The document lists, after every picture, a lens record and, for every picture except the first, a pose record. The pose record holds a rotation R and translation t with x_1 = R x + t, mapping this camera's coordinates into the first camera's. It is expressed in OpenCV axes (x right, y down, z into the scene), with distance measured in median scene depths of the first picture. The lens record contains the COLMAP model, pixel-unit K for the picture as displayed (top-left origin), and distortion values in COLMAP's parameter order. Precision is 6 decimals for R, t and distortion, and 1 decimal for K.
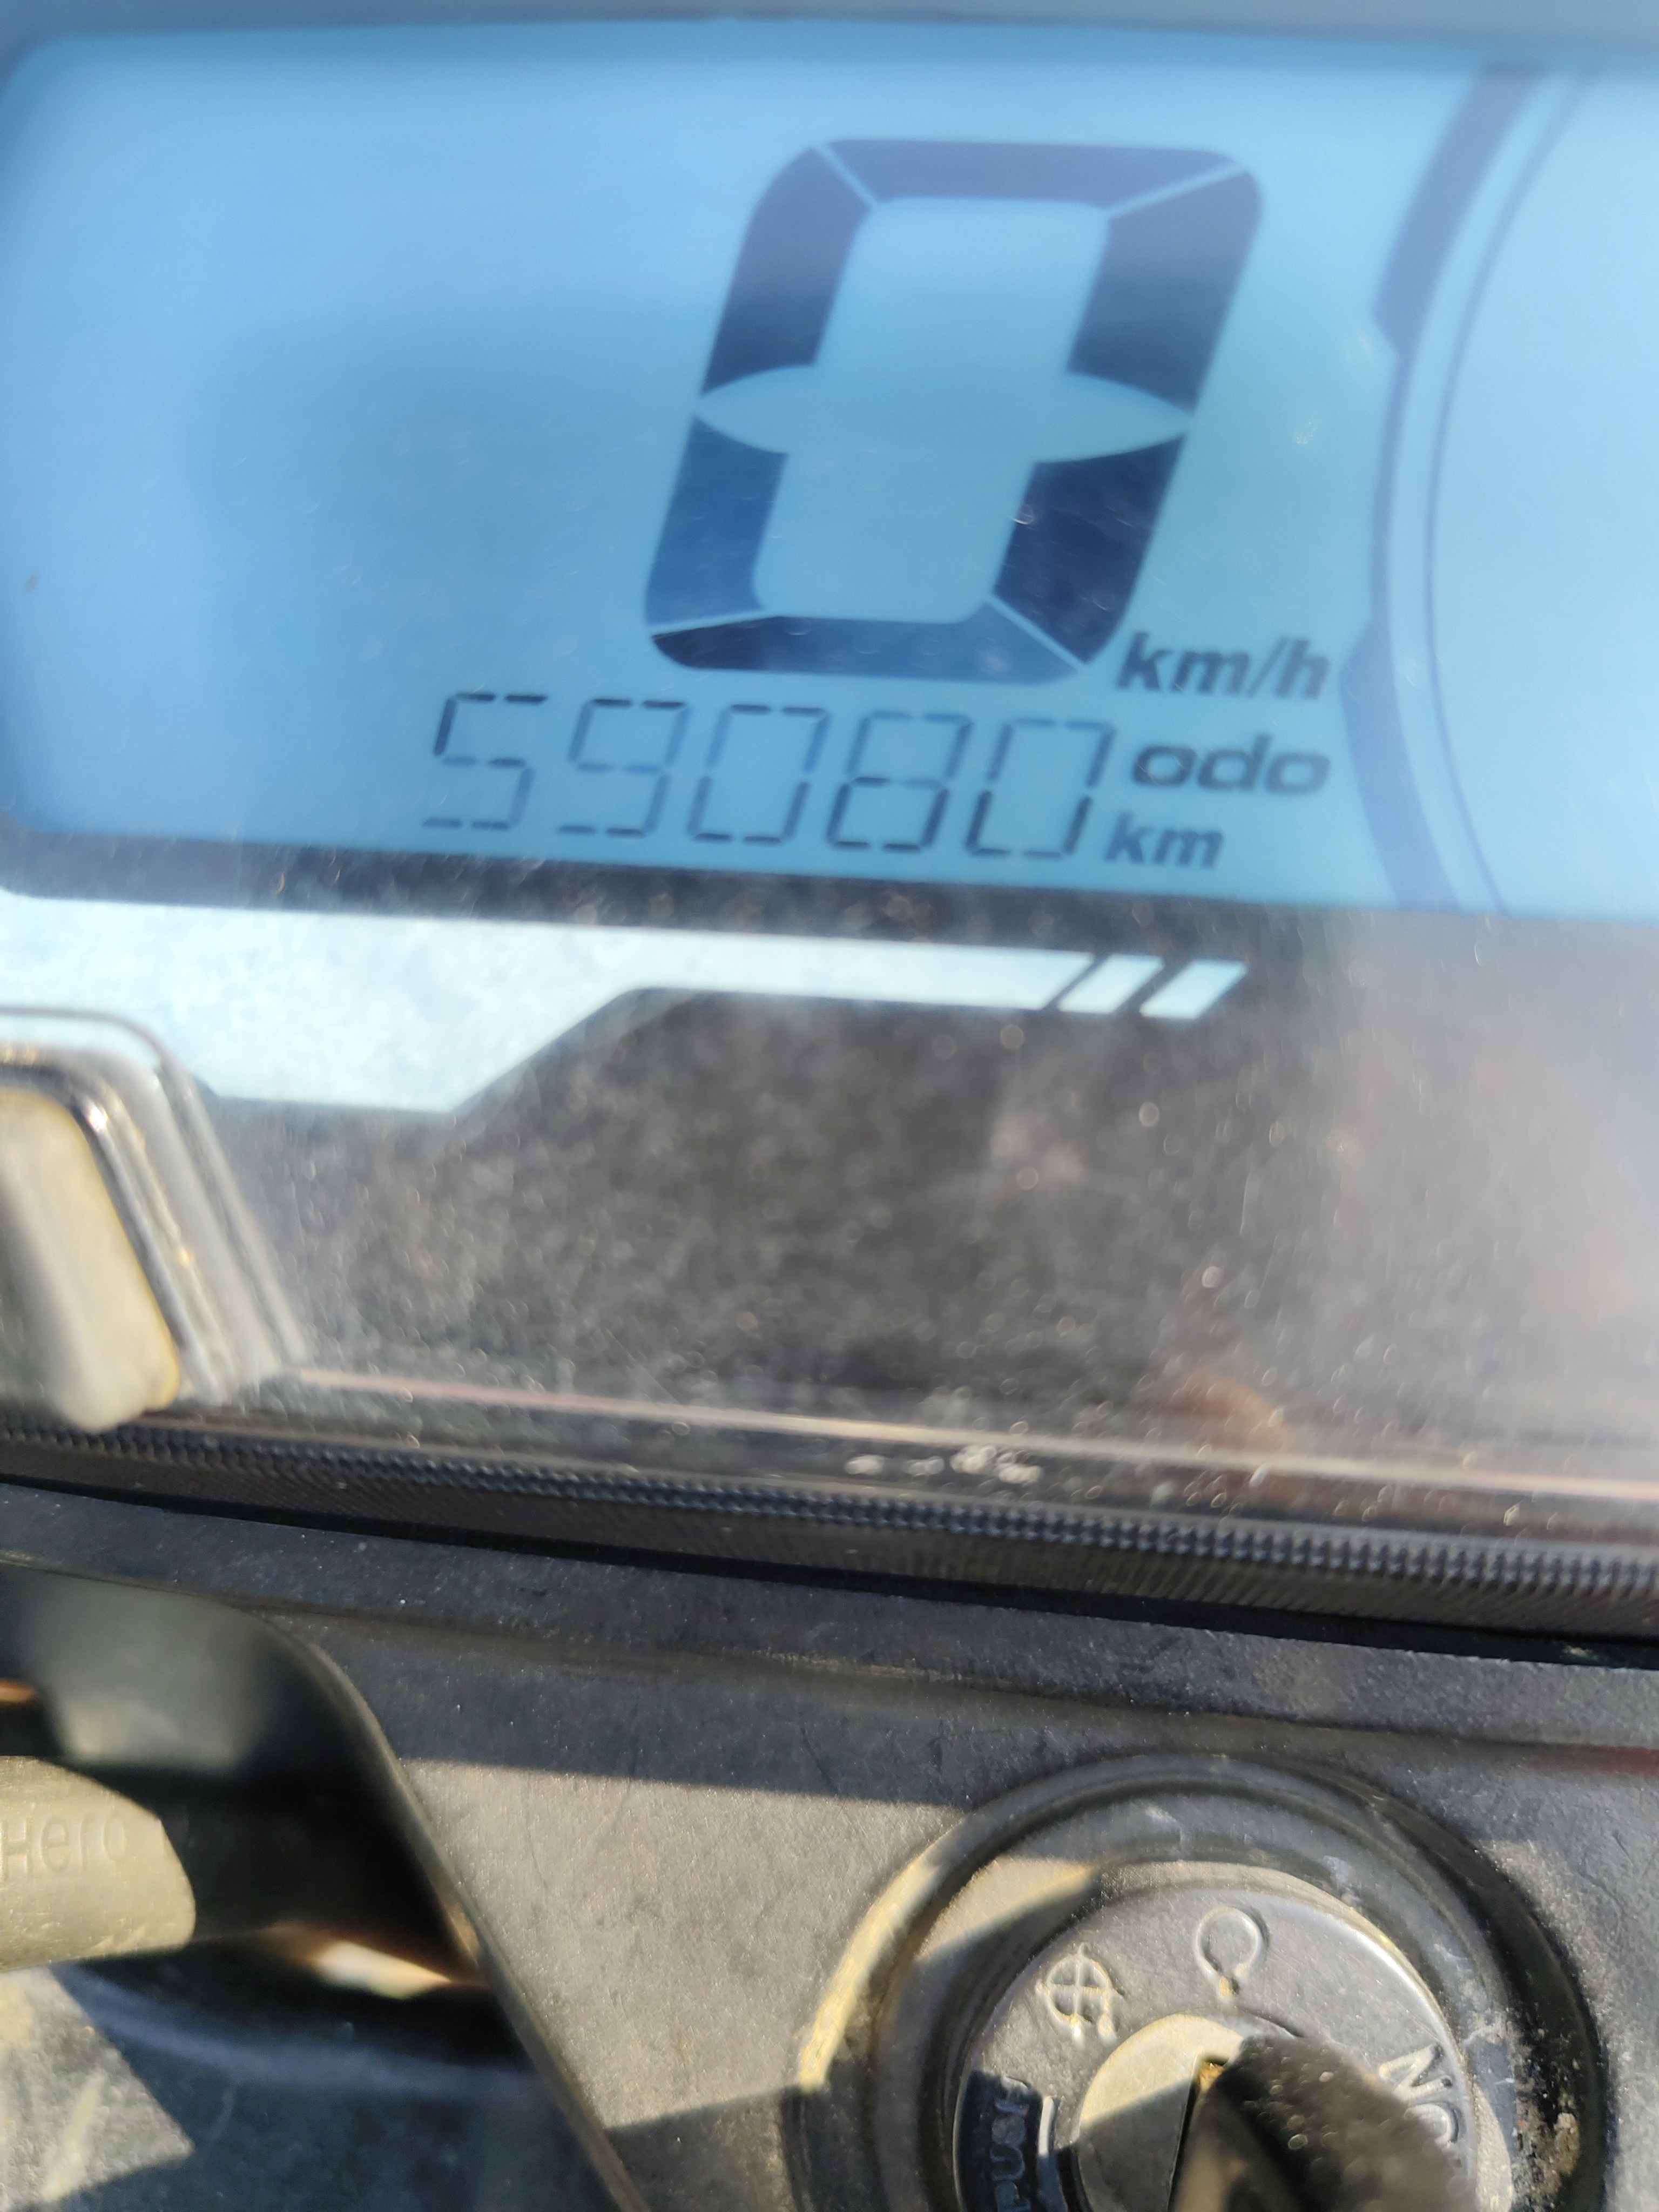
lens RADIAL K [[1673.4, 0, 835.1], [0, 1673.4, 1105.8], [0, 0, 1]] dist [-0.037997, -0.035486]
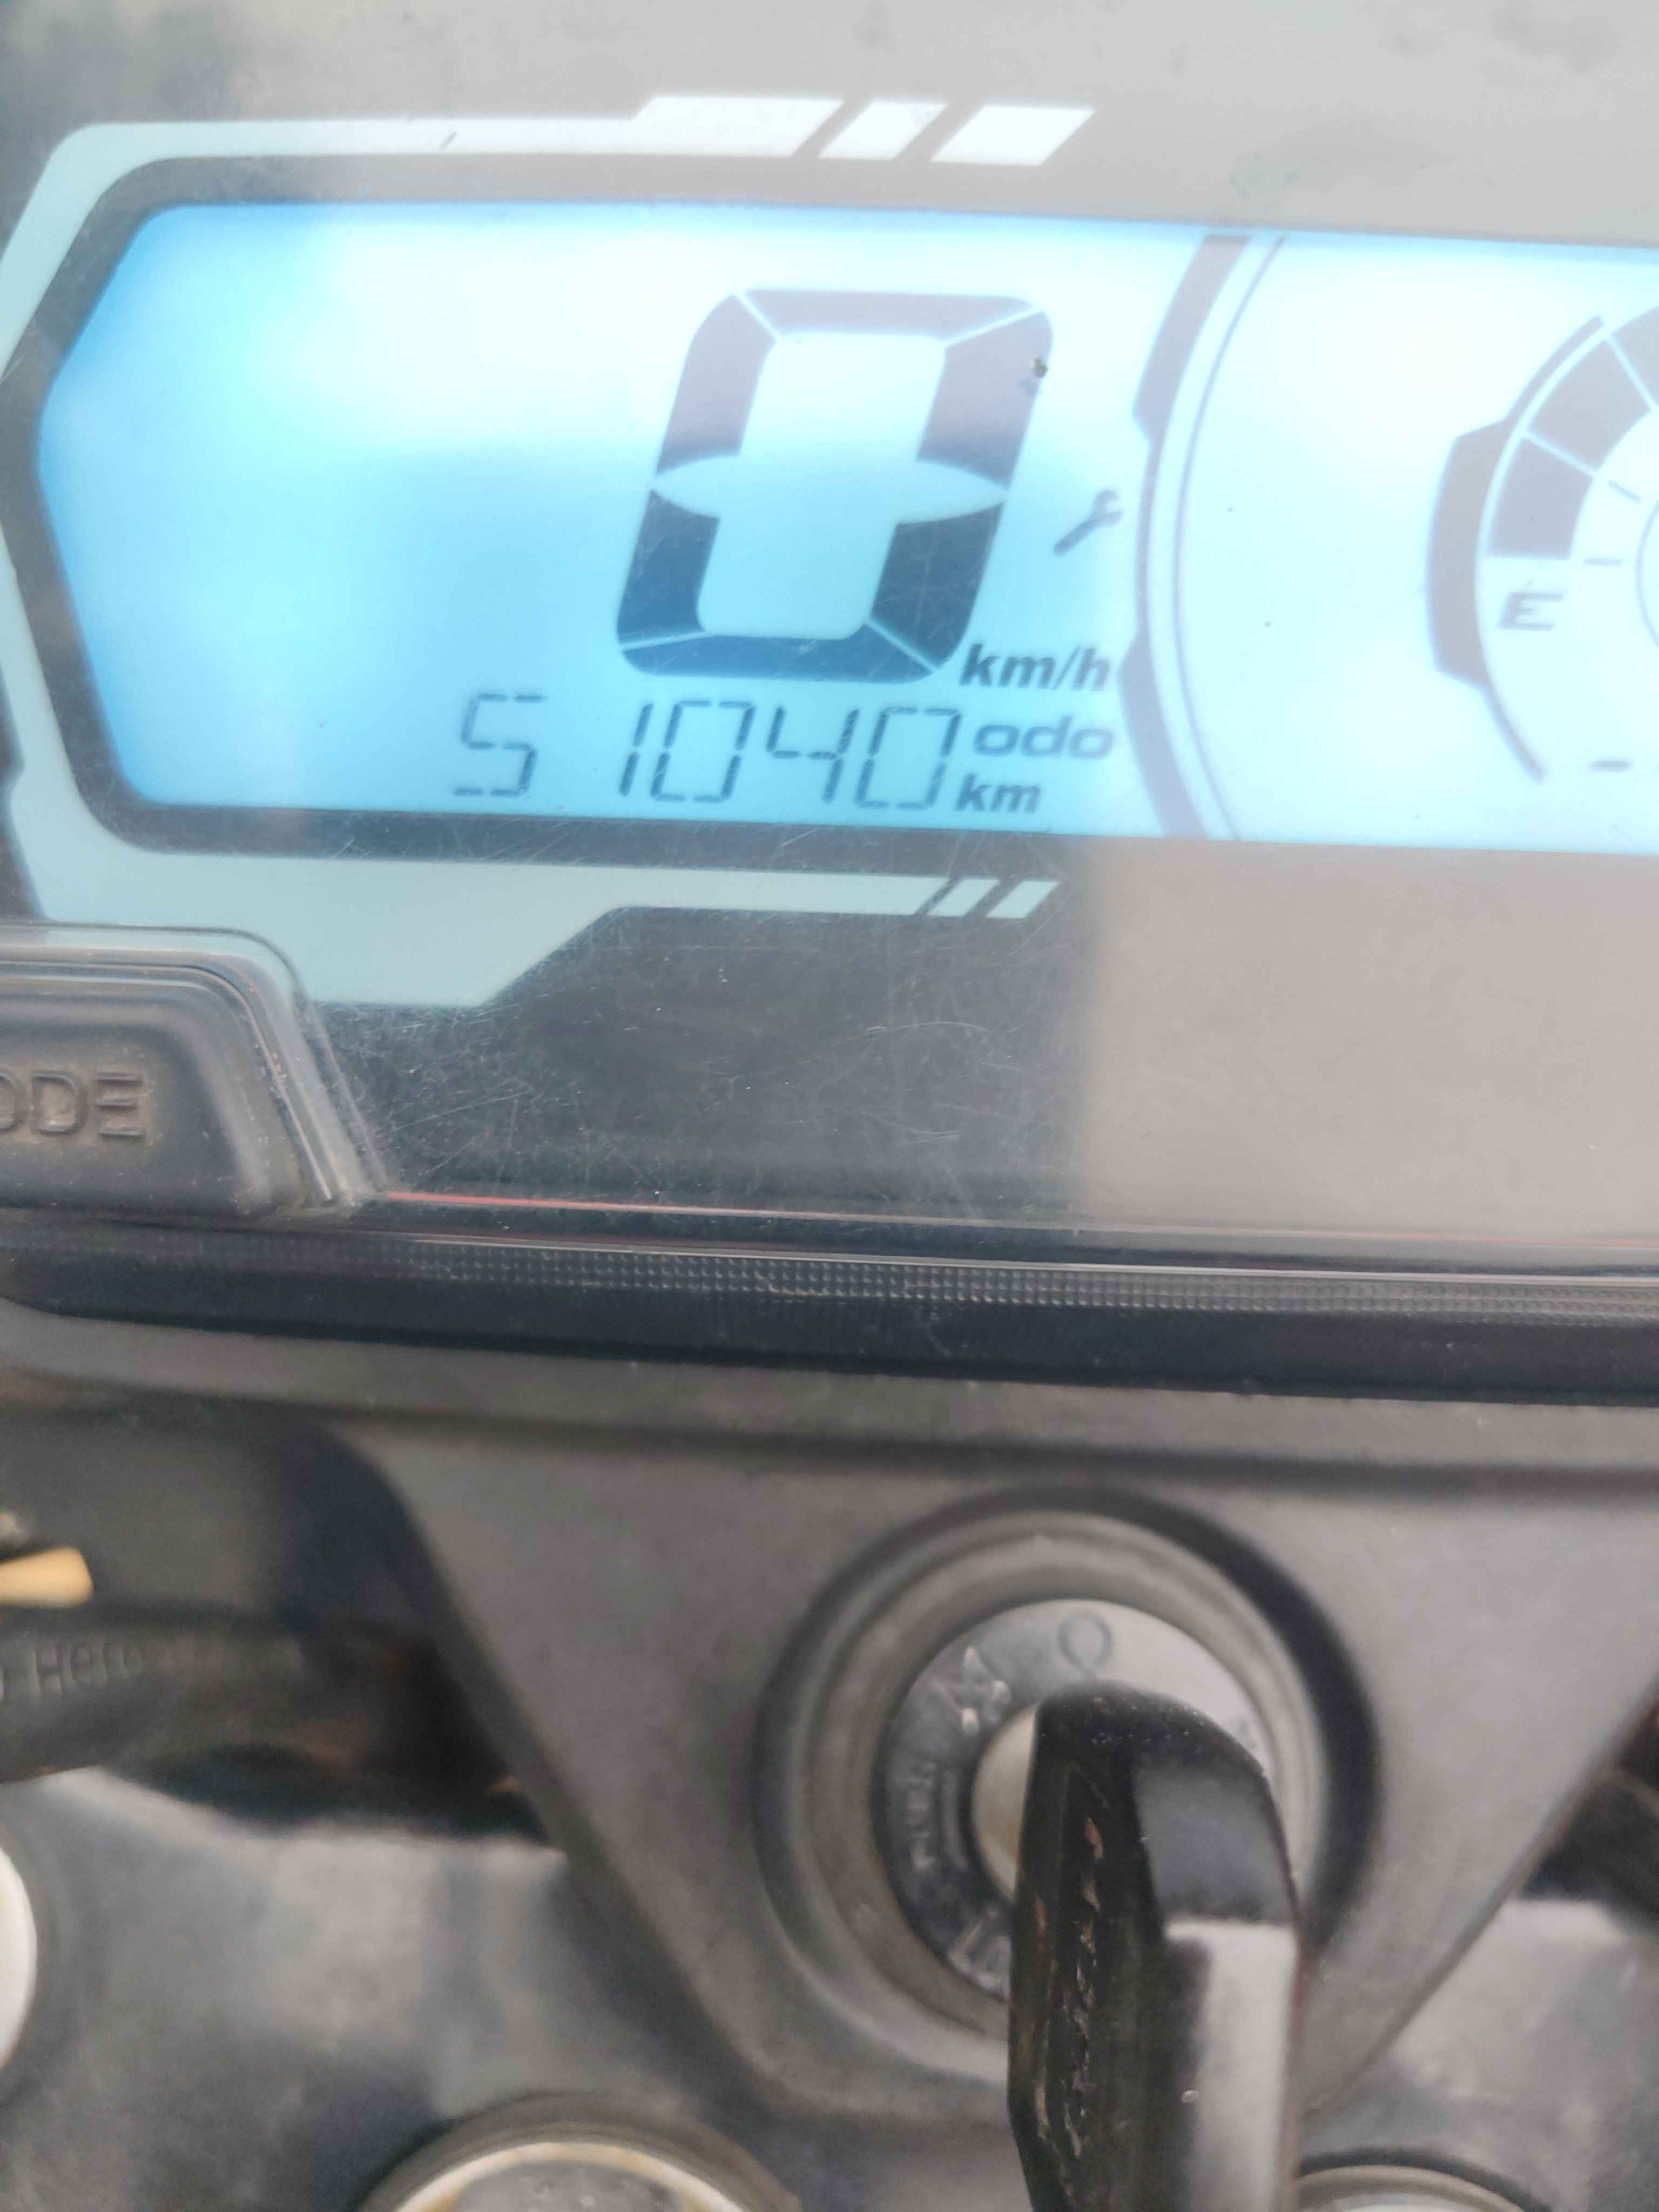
lens RADIAL K [[1673.4, 0, 816.7], [0, 1673.4, 1072.3], [0, 0, 1]] dist [-0.037997, -0.035486]
pose [[0.997618, -0.029828, 0.062201, -0.046823], [0.030795, 0.999418, -0.014645, 0.088660], [-0.061728, 0.016526, 0.997956, -0.370712]]
